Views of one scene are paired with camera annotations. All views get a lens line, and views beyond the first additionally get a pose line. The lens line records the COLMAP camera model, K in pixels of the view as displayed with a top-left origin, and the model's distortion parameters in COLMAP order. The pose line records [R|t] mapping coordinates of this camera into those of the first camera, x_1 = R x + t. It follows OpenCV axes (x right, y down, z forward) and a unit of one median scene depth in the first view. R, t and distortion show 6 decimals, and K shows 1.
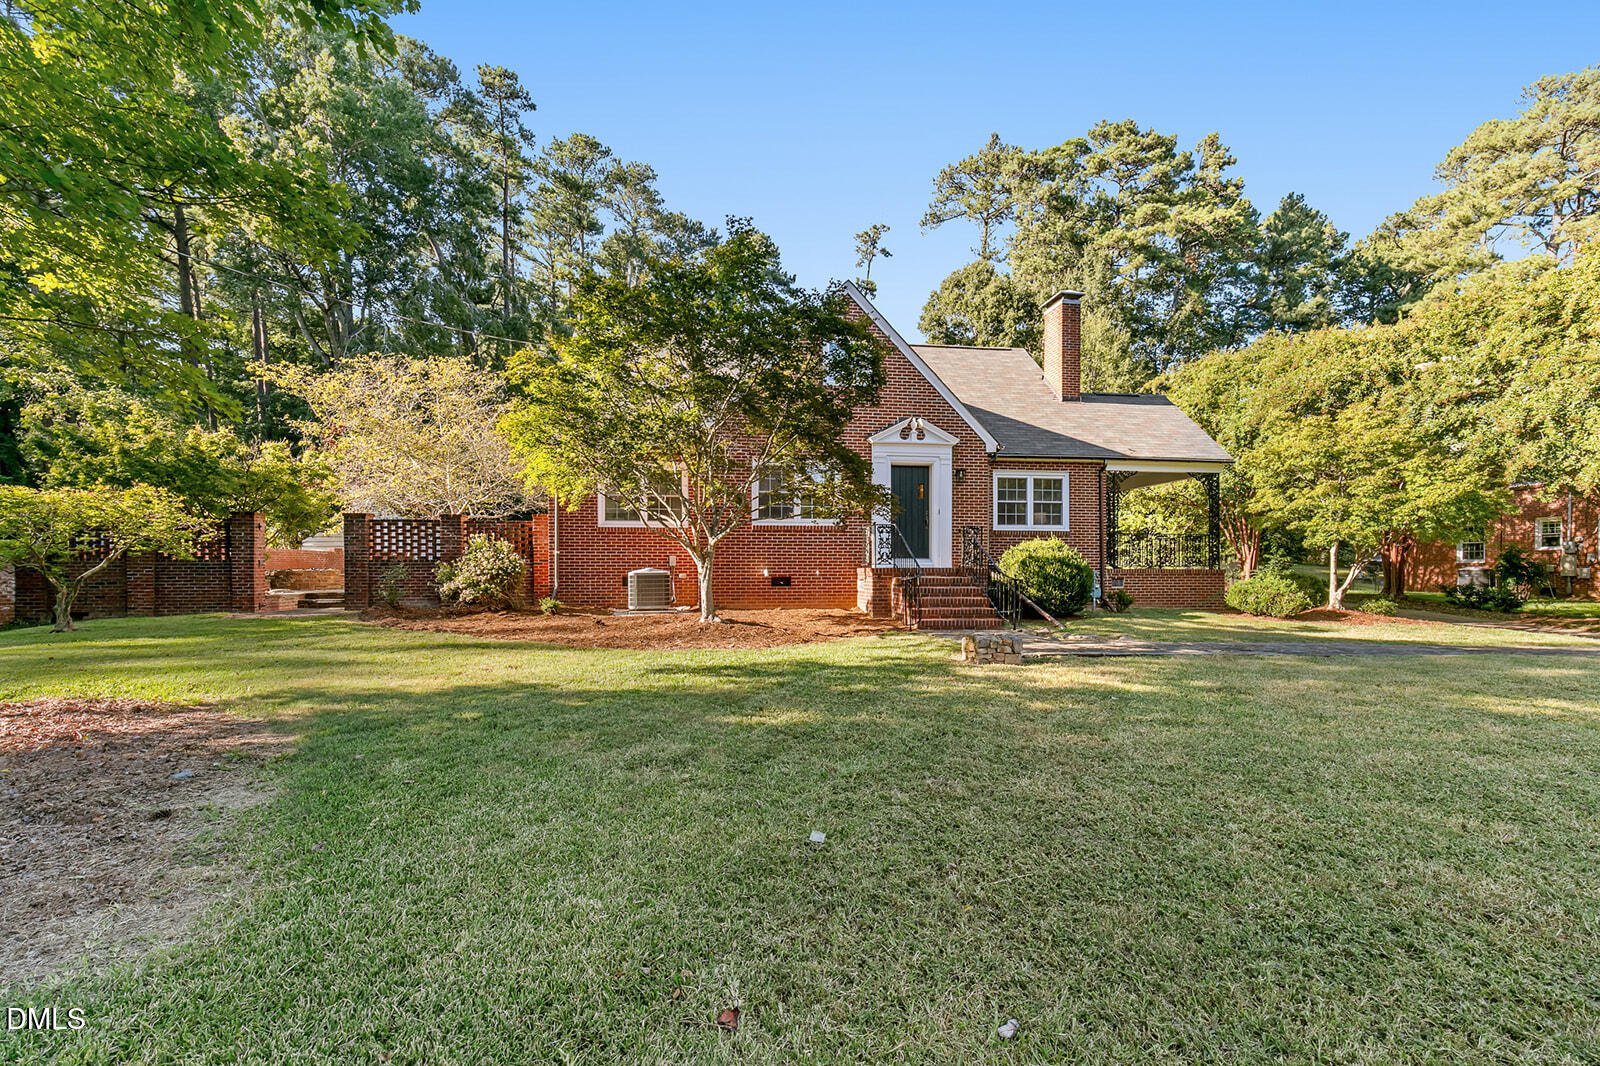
lens RADIAL K [[605.9, 0, 800.0], [0, 605.9, 533.0], [0, 0, 1]] dist [0.010355, -0.000225]
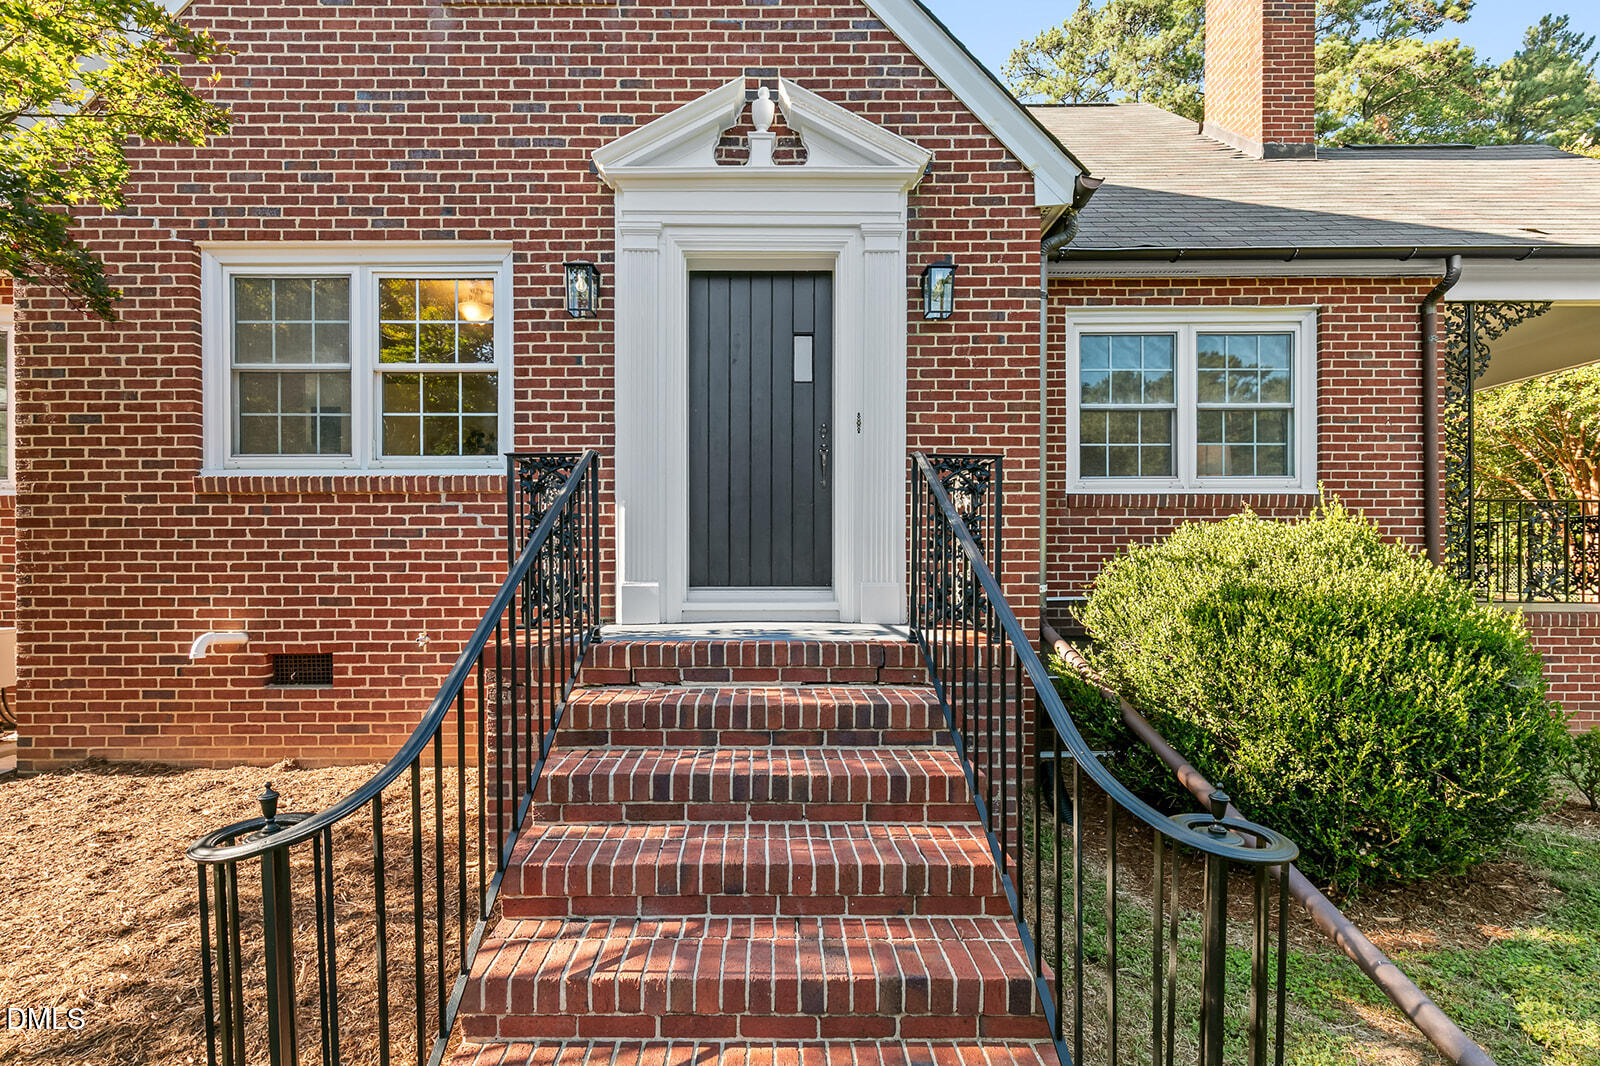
lens RADIAL K [[605.9, 0, 800.0], [0, 605.9, 533.0], [0, 0, 1]] dist [0.010355, -0.000225]
pose [[0.991674, -0.004576, -0.128695, 0.219210], [0.006153, 0.999911, 0.011863, 0.011730], [0.128629, -0.012557, 0.991613, 0.659814]]
